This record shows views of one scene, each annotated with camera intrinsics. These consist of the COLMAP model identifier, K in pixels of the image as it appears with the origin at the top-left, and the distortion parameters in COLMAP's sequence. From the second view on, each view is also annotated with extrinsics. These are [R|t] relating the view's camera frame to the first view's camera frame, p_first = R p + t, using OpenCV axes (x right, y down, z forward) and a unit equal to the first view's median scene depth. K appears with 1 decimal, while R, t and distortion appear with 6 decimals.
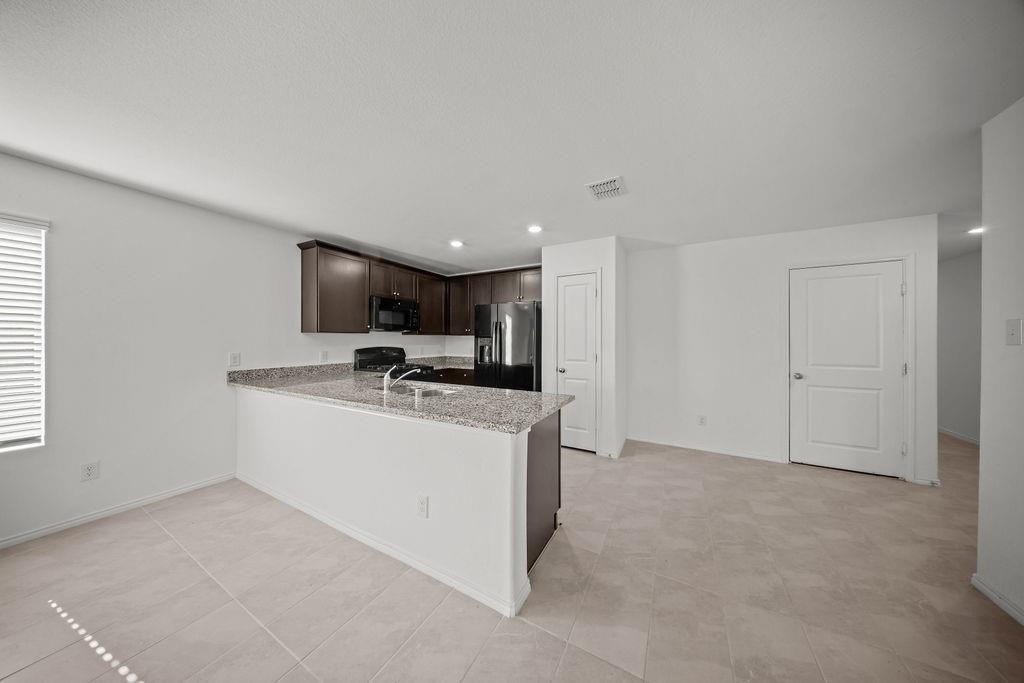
lens RADIAL K [[304.2, 0, 510.4], [0, 304.2, 340.1], [0, 0, 1]] dist [-0.000131, -0.000030]
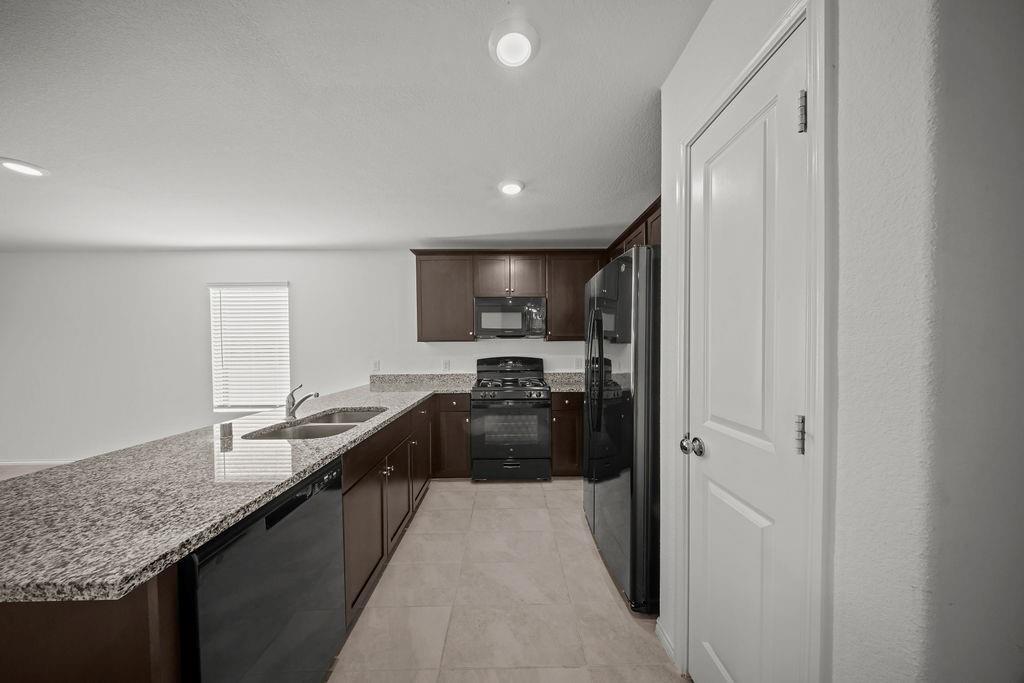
lens RADIAL K [[299.9, 0, 513.0], [0, 299.9, 356.0], [0, 0, 1]] dist [-0.000077, -0.000064]
pose [[0.501585, 0.021565, -0.864840, 0.361801], [0.008710, 0.999513, 0.029975, -0.005902], [0.865065, -0.022567, 0.501153, 0.737087]]
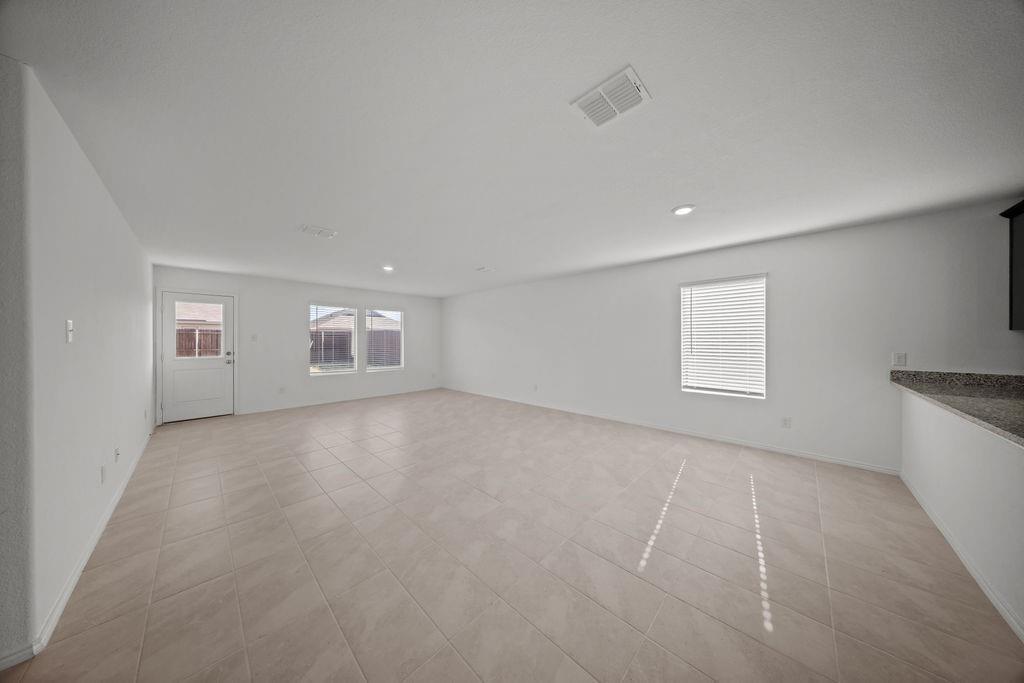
lens RADIAL K [[301.0, 0, 514.9], [0, 301.0, 336.9], [0, 0, 1]] dist [0.000550, -0.000015]
pose [[-0.247312, -0.007019, -0.968910, 0.318718], [0.002153, 0.999967, -0.007794, -0.004517], [0.968933, -0.004014, -0.247289, 0.008543]]
